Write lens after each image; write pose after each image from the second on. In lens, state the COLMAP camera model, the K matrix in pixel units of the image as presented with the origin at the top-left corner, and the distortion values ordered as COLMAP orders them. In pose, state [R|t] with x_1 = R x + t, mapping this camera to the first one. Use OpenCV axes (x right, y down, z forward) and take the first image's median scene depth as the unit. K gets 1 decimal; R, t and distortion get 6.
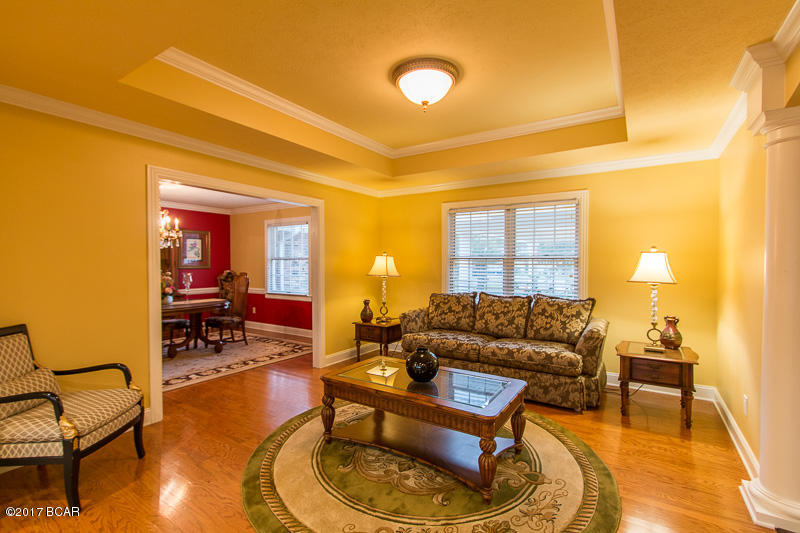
lens RADIAL K [[365.9, 0, 412.2], [0, 365.9, 267.1], [0, 0, 1]] dist [0.000630, 0.000072]
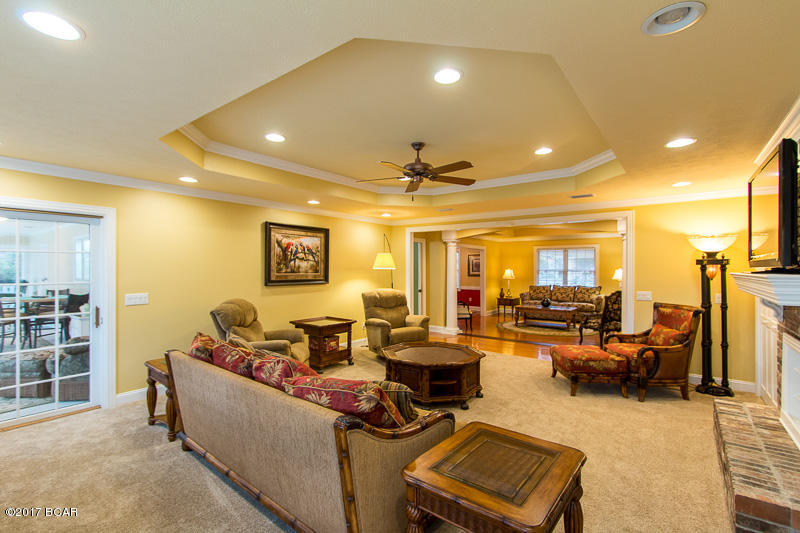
lens RADIAL K [[371.4, 0, 403.5], [0, 371.4, 269.5], [0, 0, 1]] dist [-0.003145, -0.001163]
pose [[0.996861, 0.000389, -0.079168, -0.657647], [-0.001032, 0.999967, -0.008078, -0.012727], [0.079162, 0.008134, 0.996829, -1.651496]]
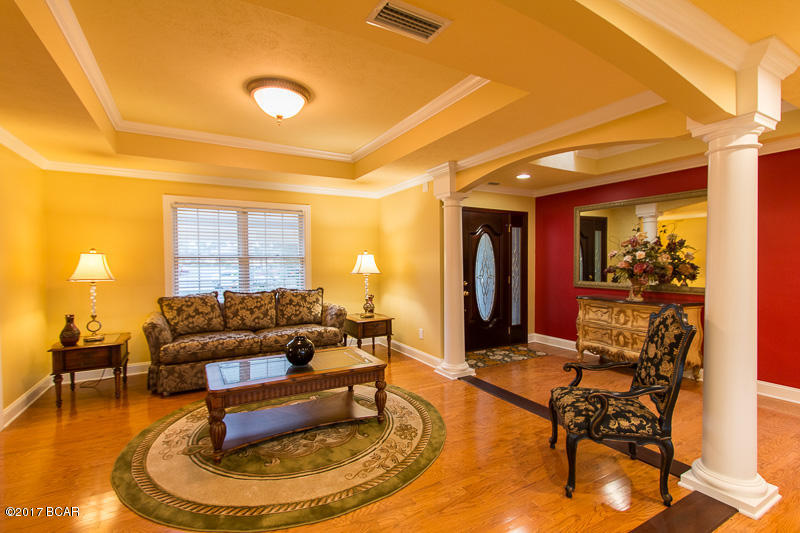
lens RADIAL K [[367.0, 0, 385.9], [0, 367.0, 268.7], [0, 0, 1]] dist [0.002448, -0.000157]
pose [[0.484939, -0.023326, 0.874237, -0.525027], [0.016573, 0.999710, 0.017481, -0.003761], [-0.874391, 0.006011, 0.485184, 0.126759]]
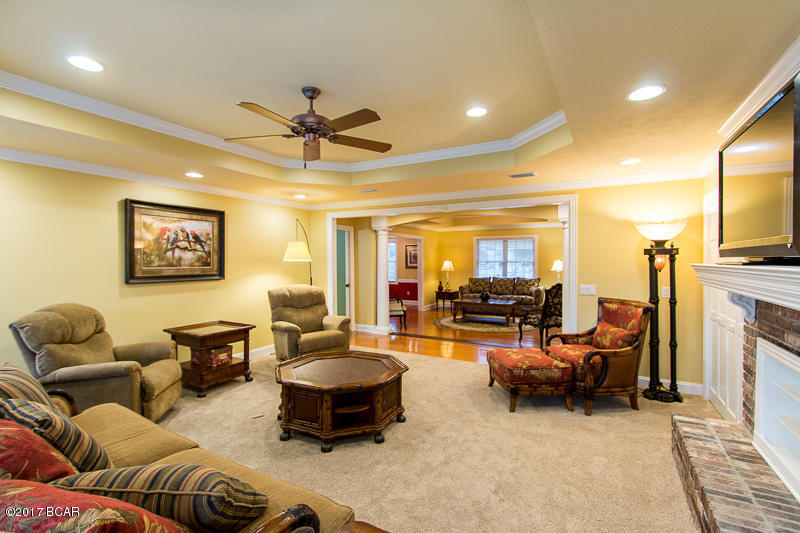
lens RADIAL K [[375.7, 0, 404.0], [0, 375.7, 264.8], [0, 0, 1]] dist [-0.000572, -0.000006]
pose [[0.997691, -0.004406, 0.067773, -0.576772], [0.004300, 0.999989, 0.001706, -0.014565], [-0.067780, -0.001410, 0.997699, -1.432874]]
